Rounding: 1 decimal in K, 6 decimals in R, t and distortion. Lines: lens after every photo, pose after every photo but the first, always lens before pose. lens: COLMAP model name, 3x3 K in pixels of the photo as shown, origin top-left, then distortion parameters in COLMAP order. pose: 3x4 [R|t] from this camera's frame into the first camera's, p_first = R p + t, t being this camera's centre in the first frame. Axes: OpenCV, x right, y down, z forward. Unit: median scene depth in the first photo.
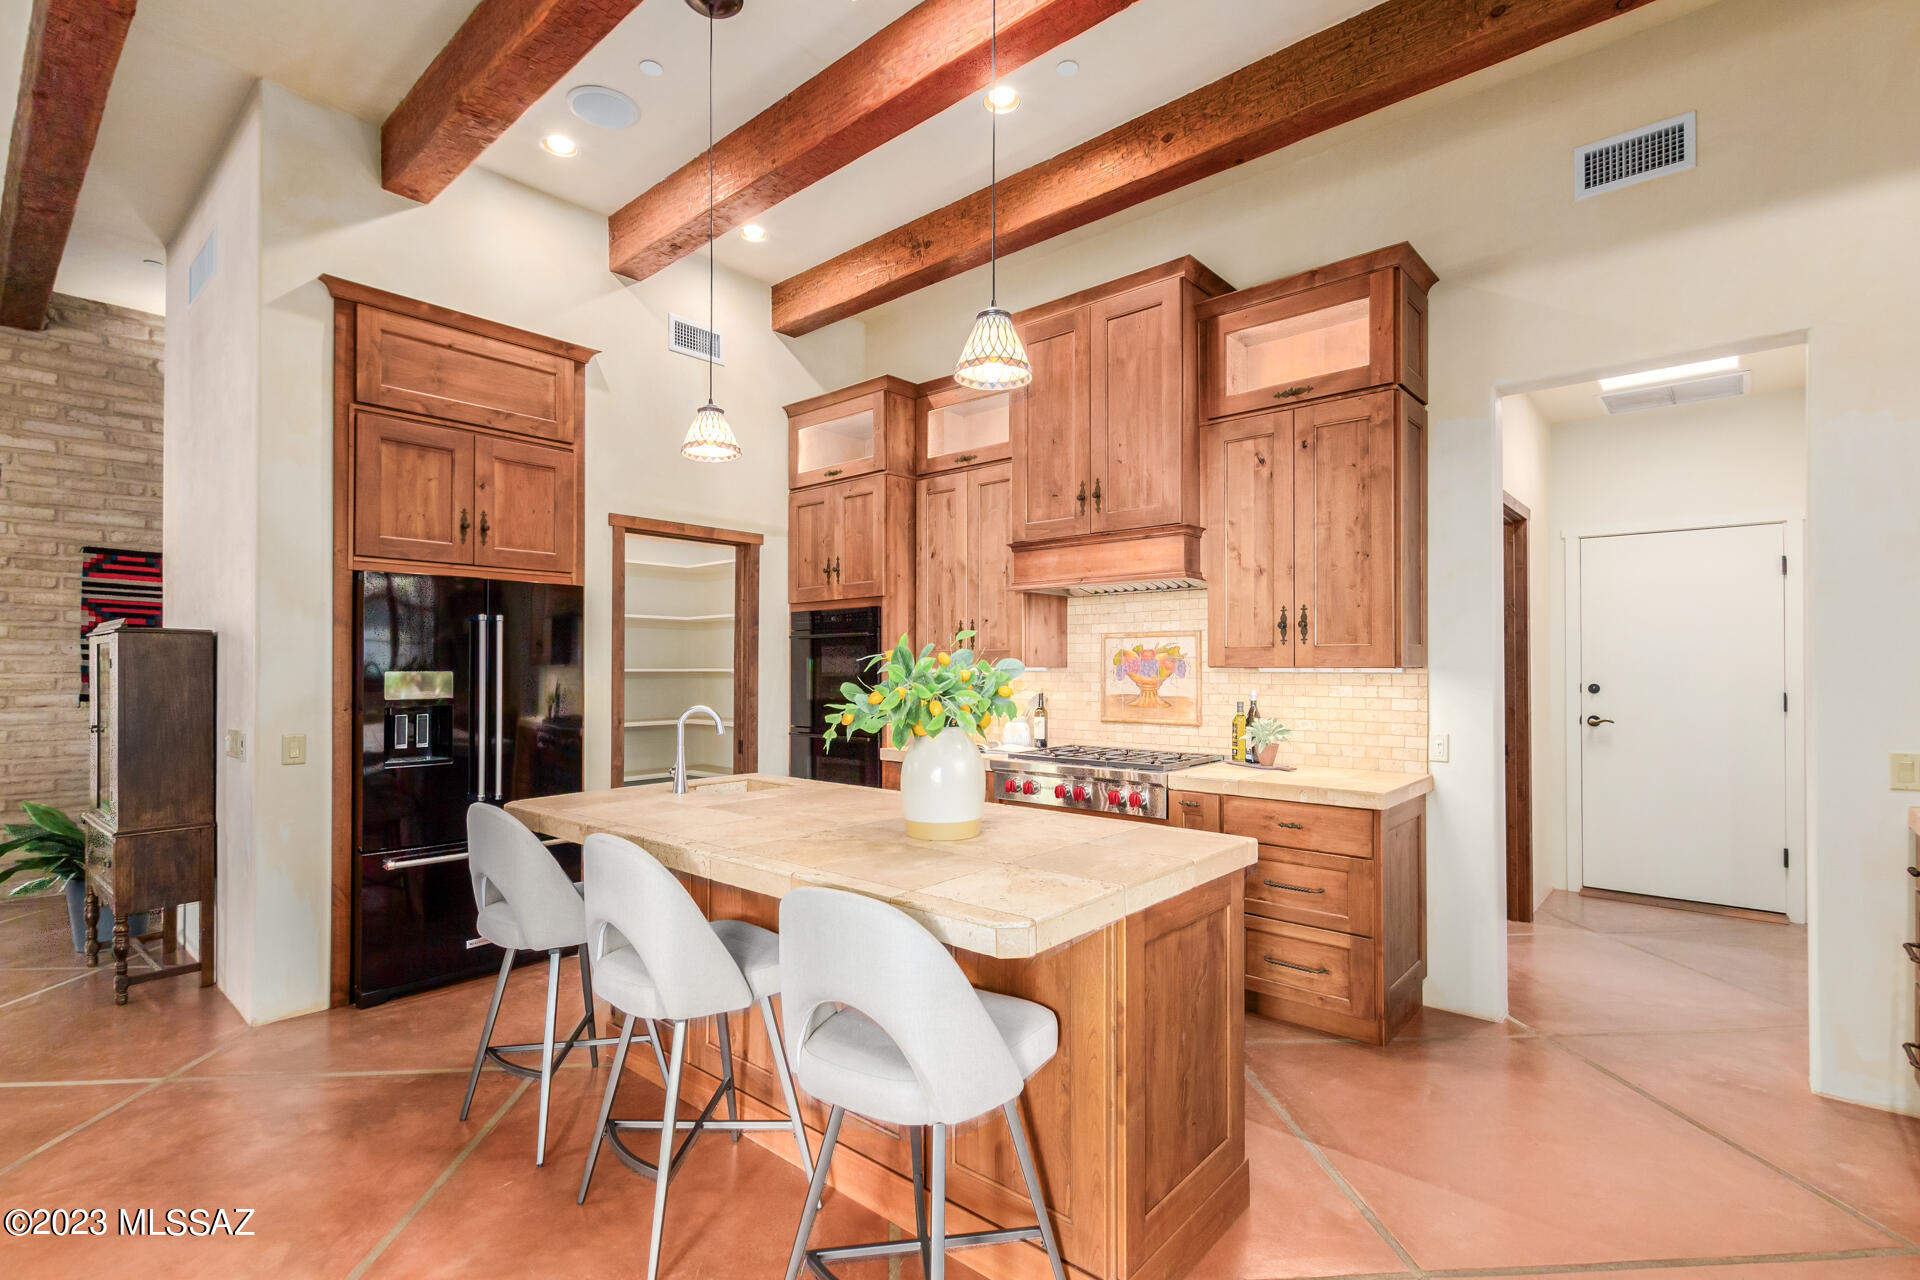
lens RADIAL K [[896.5, 0, 966.4], [0, 896.5, 663.4], [0, 0, 1]] dist [0.001924, -0.000103]
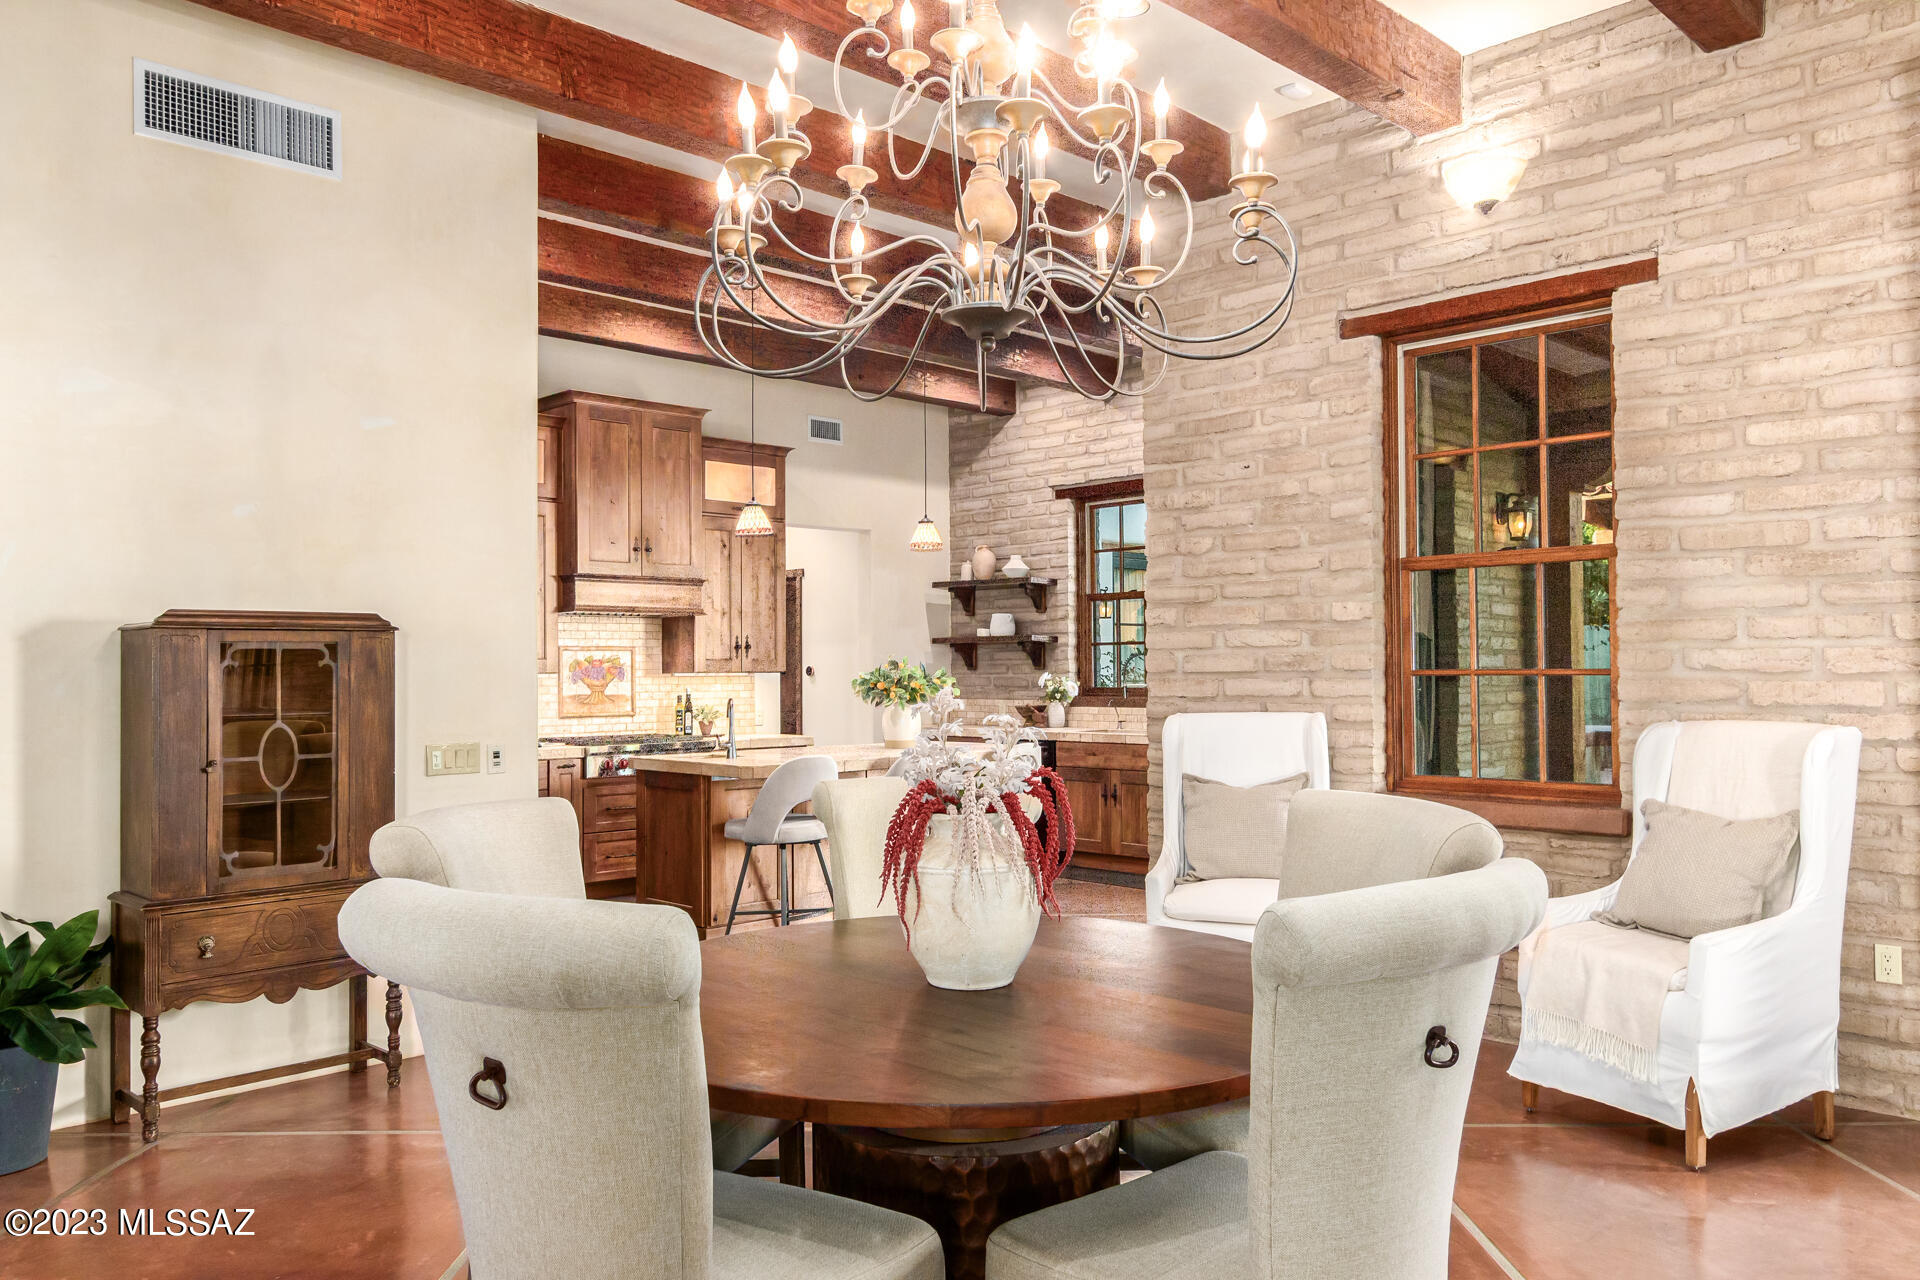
lens RADIAL K [[1392.3, 0, 931.1], [0, 1392.3, 647.8], [0, 0, 1]] dist [-0.025462, -0.002229]
pose [[0.086404, 0.015992, 0.996132, -1.884806], [0.003310, 0.999861, -0.016339, 0.001859], [-0.996255, 0.004709, 0.086339, 0.362190]]
